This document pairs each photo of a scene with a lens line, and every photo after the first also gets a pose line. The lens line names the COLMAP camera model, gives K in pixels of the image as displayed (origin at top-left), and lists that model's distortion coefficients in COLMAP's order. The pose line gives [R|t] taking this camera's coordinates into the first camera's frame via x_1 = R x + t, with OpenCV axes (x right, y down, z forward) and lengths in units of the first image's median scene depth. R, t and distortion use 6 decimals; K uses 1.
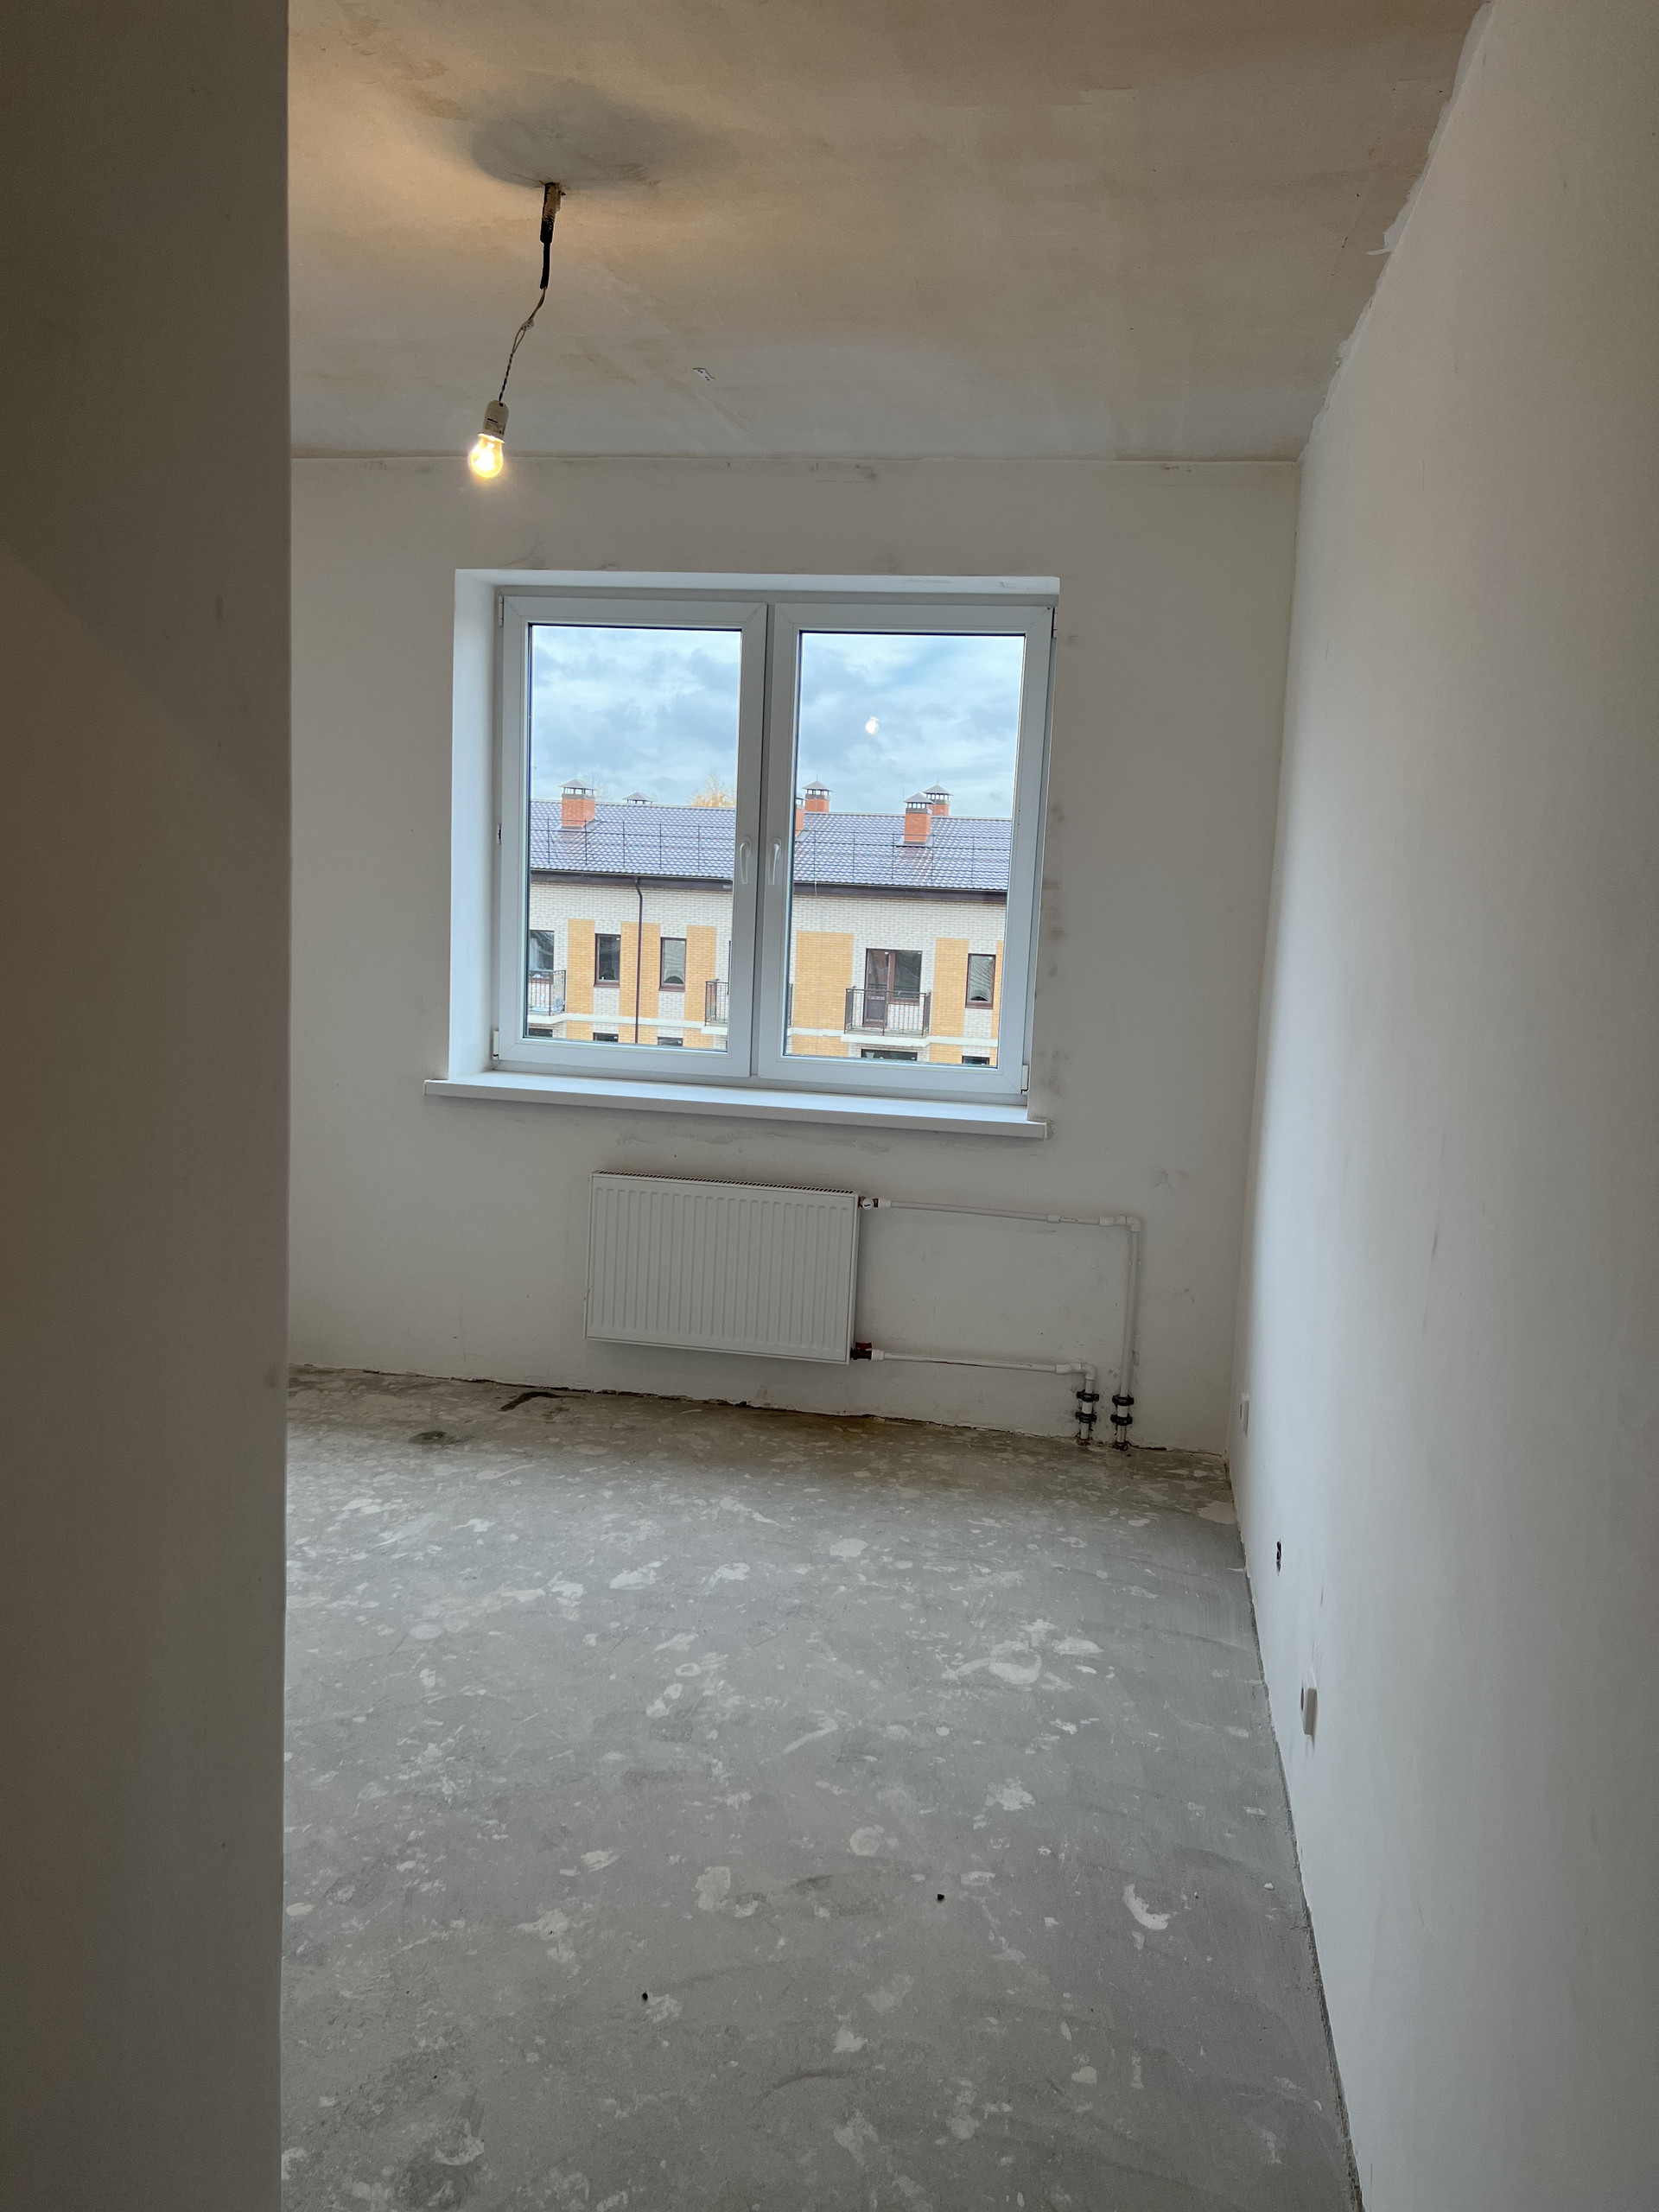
lens RADIAL K [[1660.9, 0, 824.4], [0, 1660.9, 1098.3], [0, 0, 1]] dist [0.174815, -0.309508]
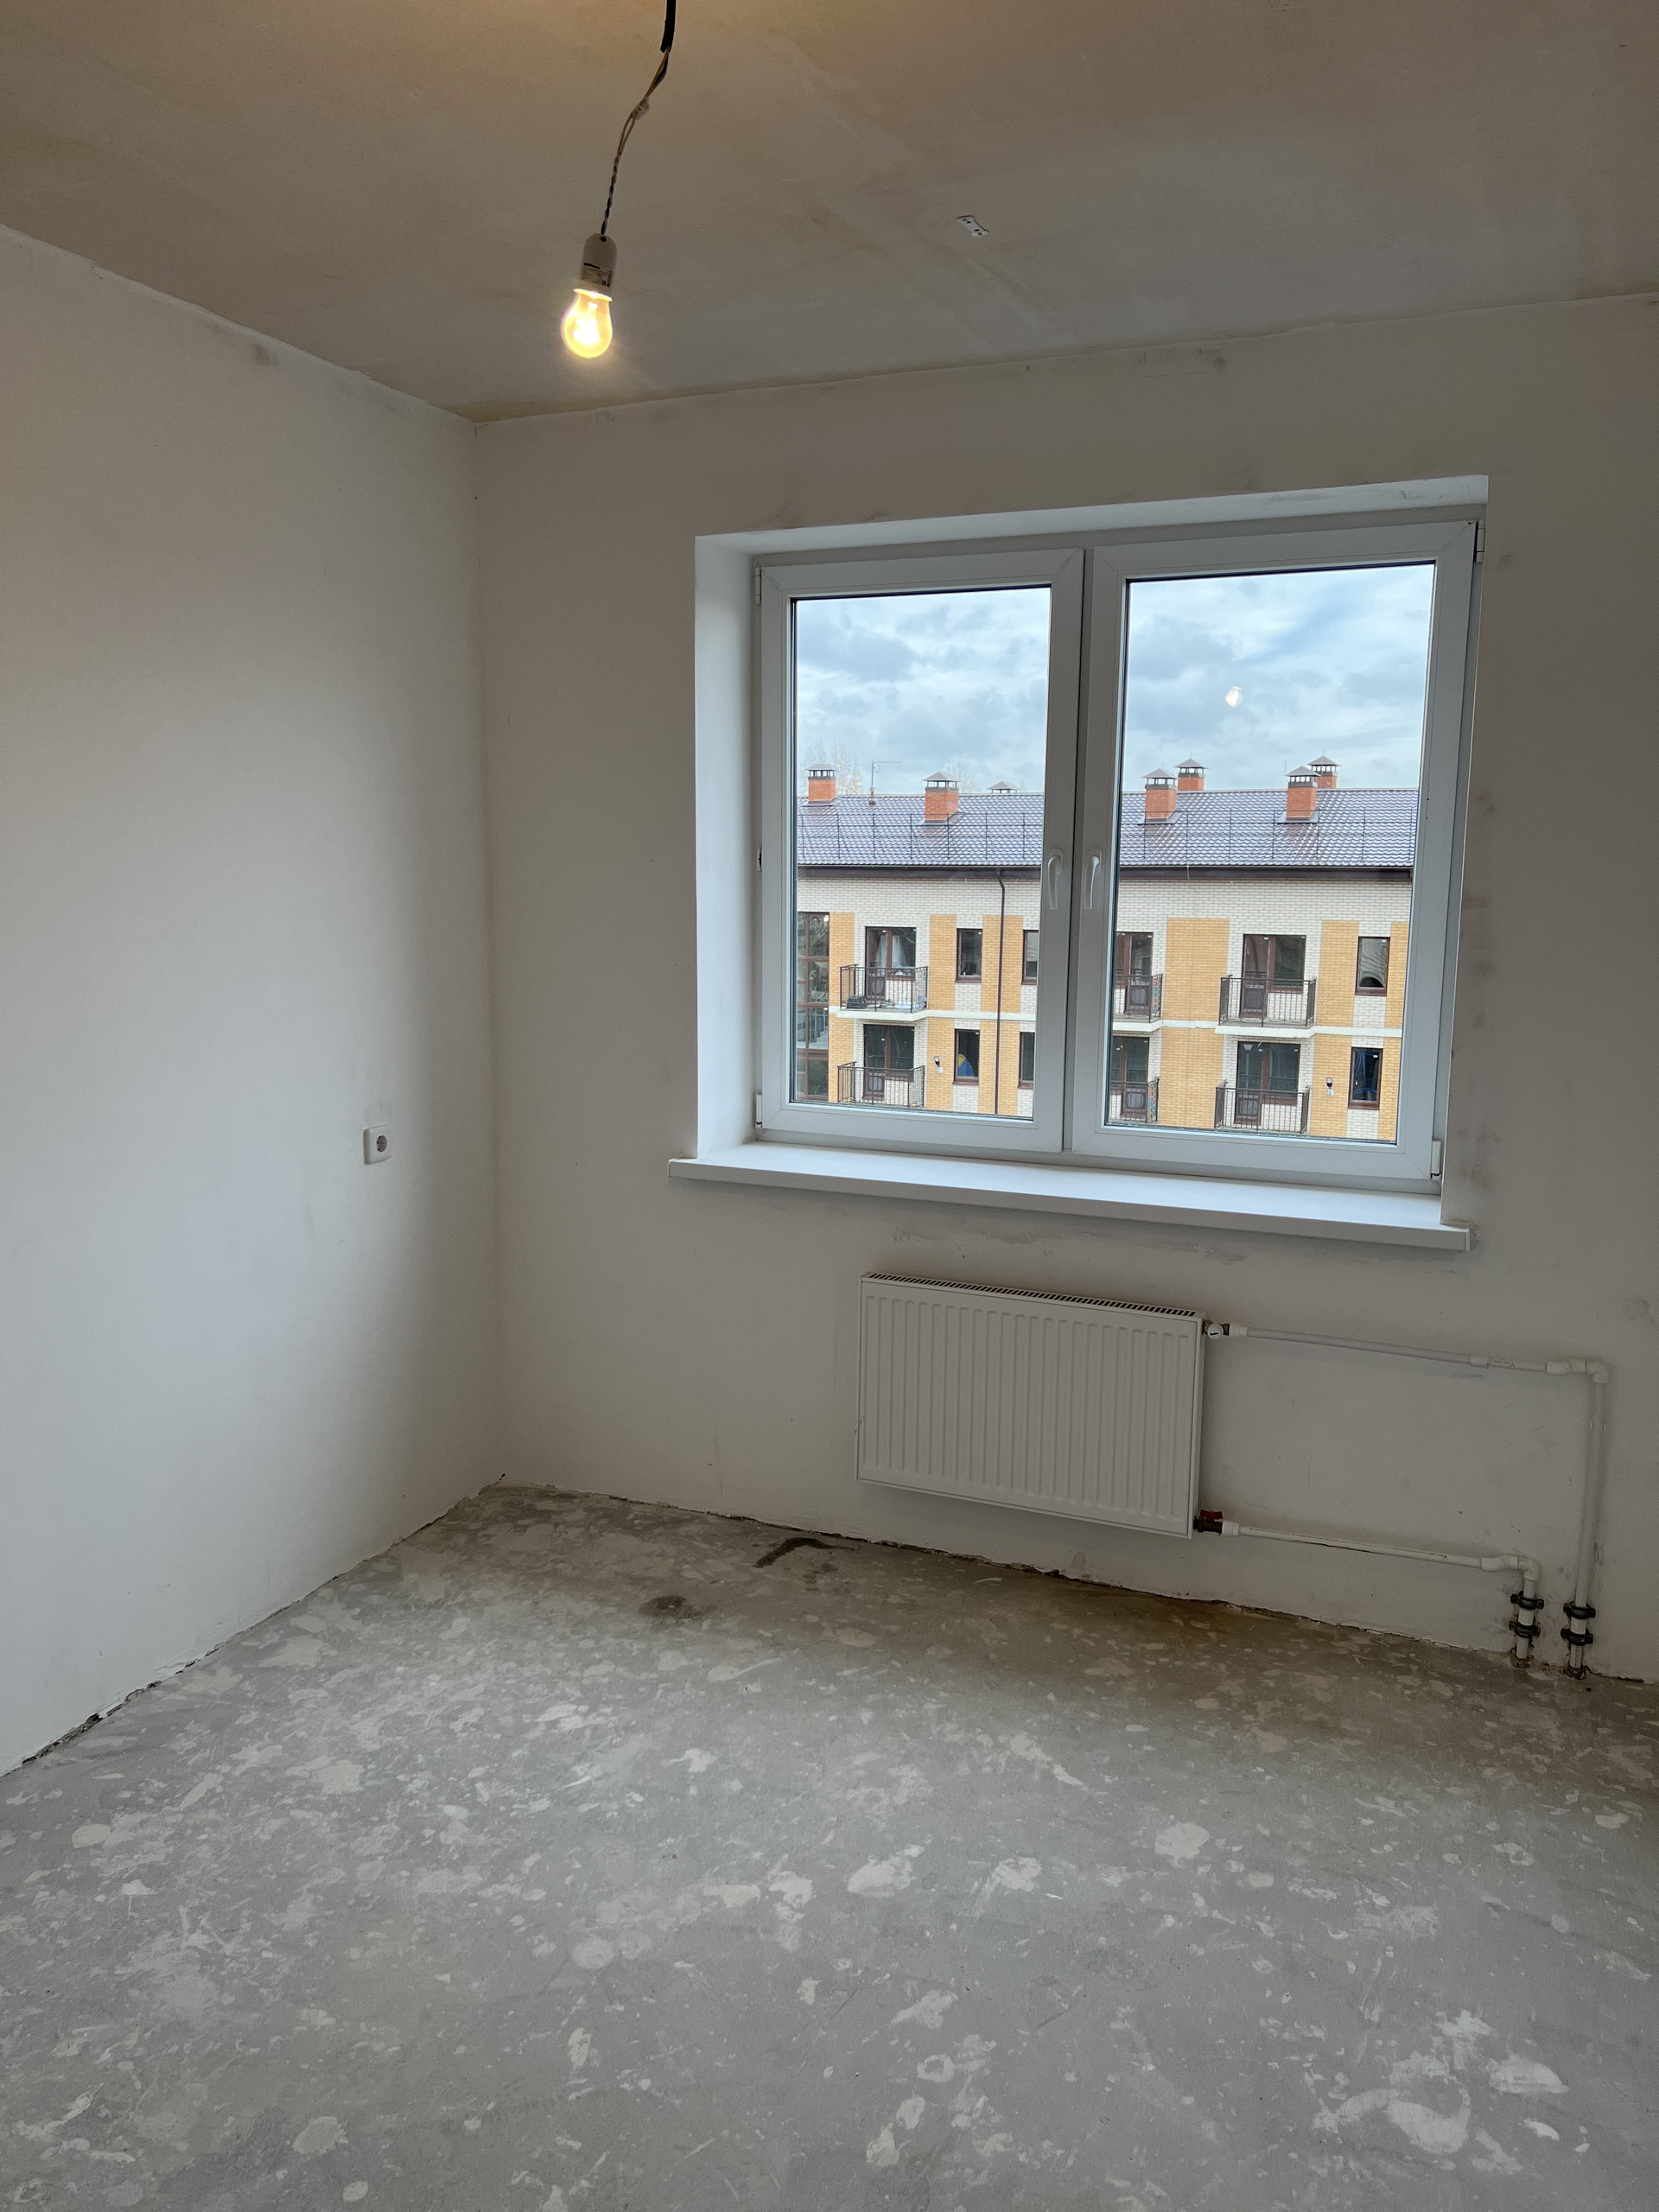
lens RADIAL K [[1644.6, 0, 835.1], [0, 1644.6, 1117.5], [0, 0, 1]] dist [0.051411, -0.049292]
pose [[0.975858, -0.001730, -0.218398, 0.021646], [0.006538, 0.999752, 0.021293, -0.051349], [0.218306, -0.022207, 0.975628, 0.237820]]
